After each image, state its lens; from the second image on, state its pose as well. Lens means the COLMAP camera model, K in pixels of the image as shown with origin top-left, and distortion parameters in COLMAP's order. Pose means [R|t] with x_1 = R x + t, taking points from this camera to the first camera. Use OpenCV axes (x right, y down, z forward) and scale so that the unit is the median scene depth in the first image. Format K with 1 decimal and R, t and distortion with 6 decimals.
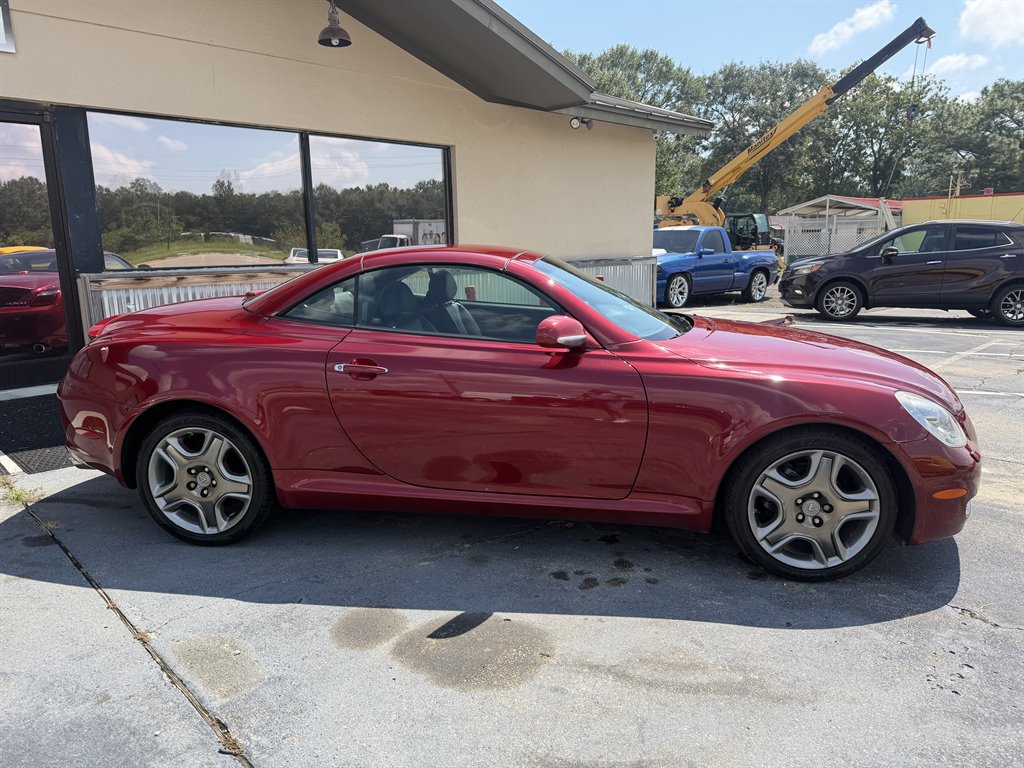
lens RADIAL K [[725.8, 0, 510.4], [0, 725.8, 380.7], [0, 0, 1]] dist [0.006256, -0.015735]
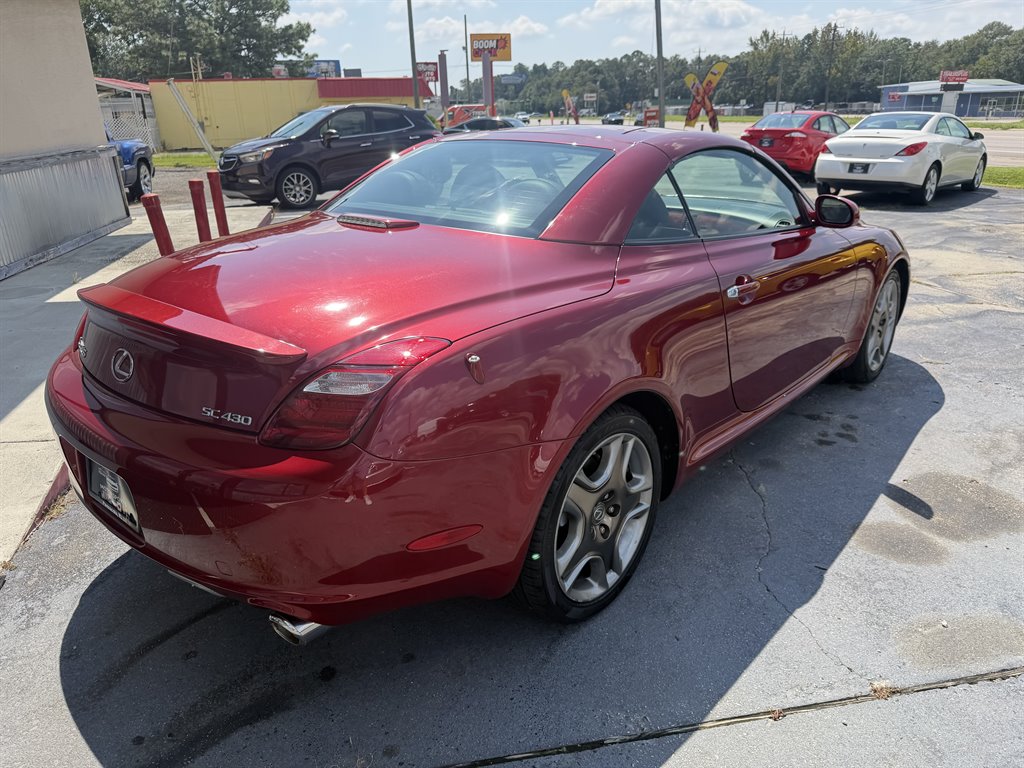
lens RADIAL K [[725.8, 0, 515.4], [0, 725.8, 388.6], [0, 0, 1]] dist [0.006256, -0.015735]
pose [[0.540825, -0.296064, 0.787308, -0.421863], [0.169730, 0.955165, 0.242593, -0.062709], [-0.823832, 0.002429, 0.566829, 0.315860]]
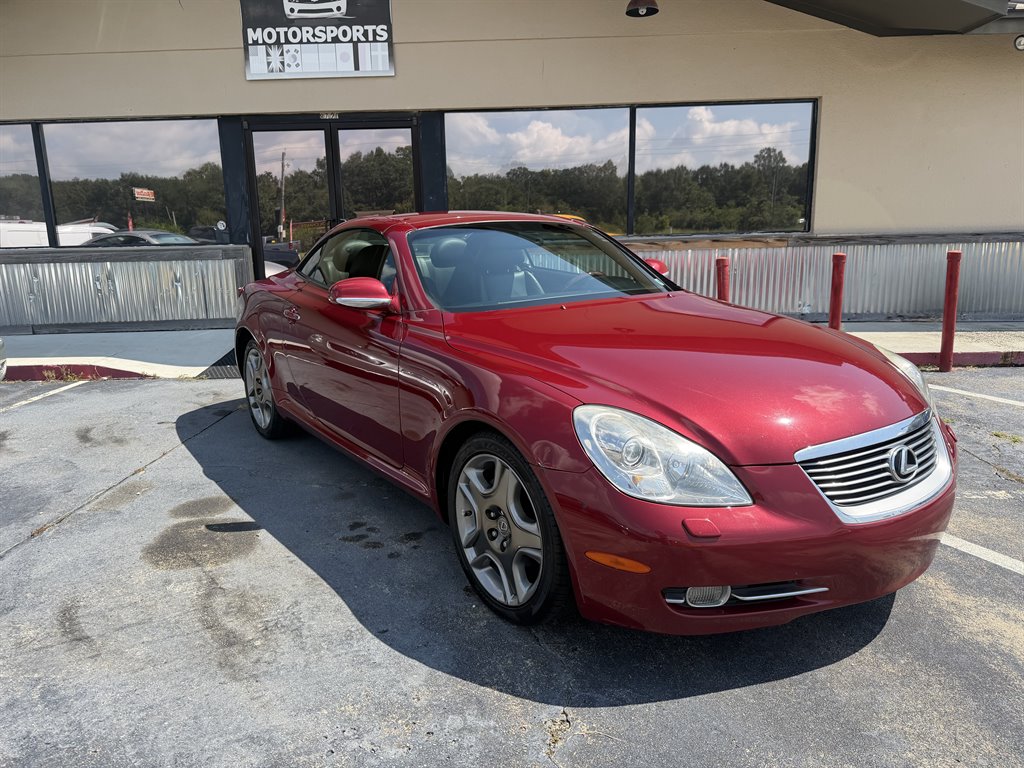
lens RADIAL K [[725.8, 0, 512.9], [0, 725.8, 379.3], [0, 0, 1]] dist [0.006256, -0.015735]
pose [[0.684516, 0.141274, -0.715178, 0.389862], [-0.120721, 0.989465, 0.079910, -0.020953], [0.718933, 0.031637, 0.694360, 0.176893]]
